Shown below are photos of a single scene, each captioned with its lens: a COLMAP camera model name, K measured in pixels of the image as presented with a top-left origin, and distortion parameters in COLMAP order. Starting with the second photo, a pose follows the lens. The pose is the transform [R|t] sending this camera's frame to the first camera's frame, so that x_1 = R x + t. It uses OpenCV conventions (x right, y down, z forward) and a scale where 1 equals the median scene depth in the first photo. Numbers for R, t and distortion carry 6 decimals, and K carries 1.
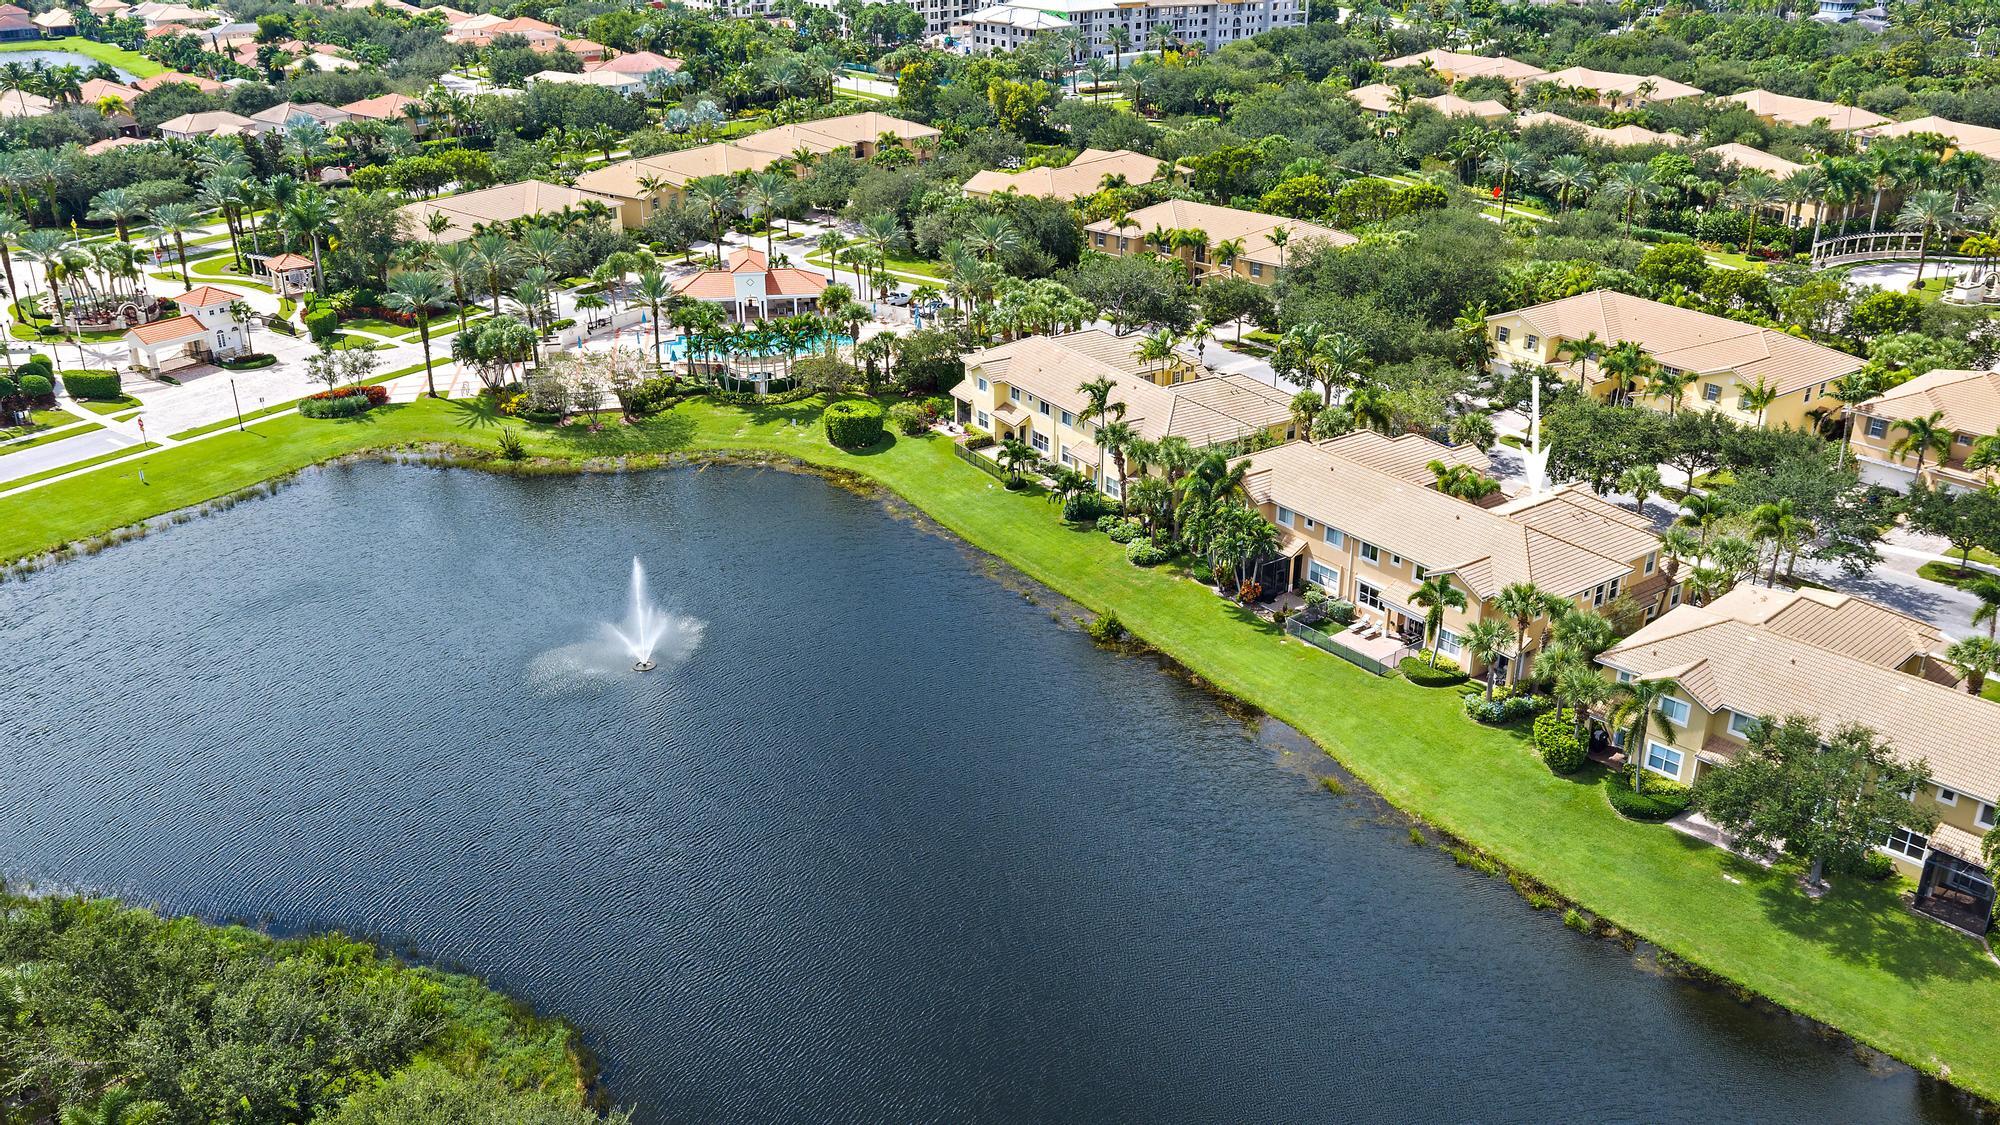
lens RADIAL K [[1649.6, 0, 1012.2], [0, 1649.6, 565.2], [0, 0, 1]] dist [0.011887, -0.014986]
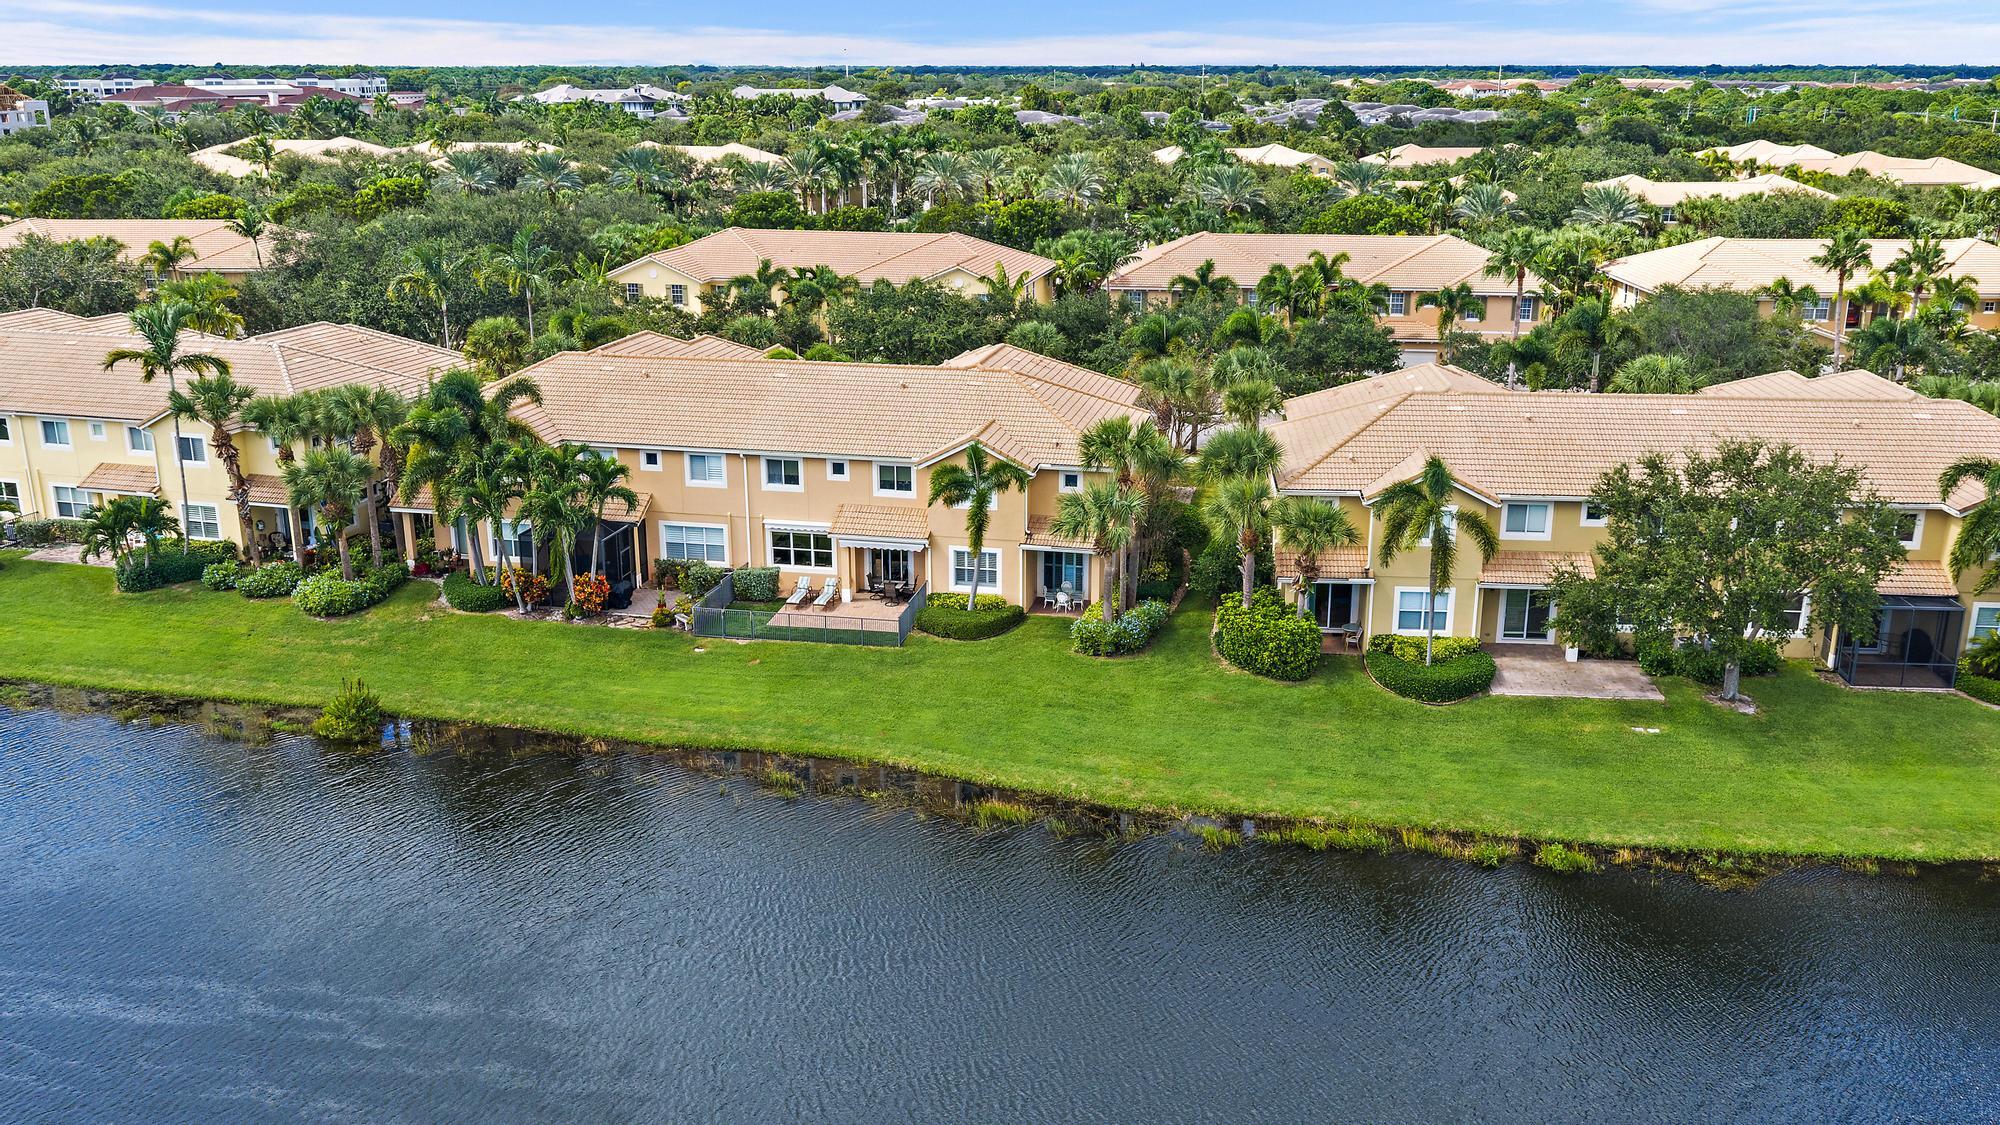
lens RADIAL K [[1649.6, 0, 1012.2], [0, 1649.6, 565.2], [0, 0, 1]] dist [0.011887, -0.014986]
pose [[0.746377, -0.189854, 0.637869, -0.104065], [0.271264, 0.962003, -0.031081, 0.064561], [-0.607730, 0.196229, 0.769518, 0.502588]]
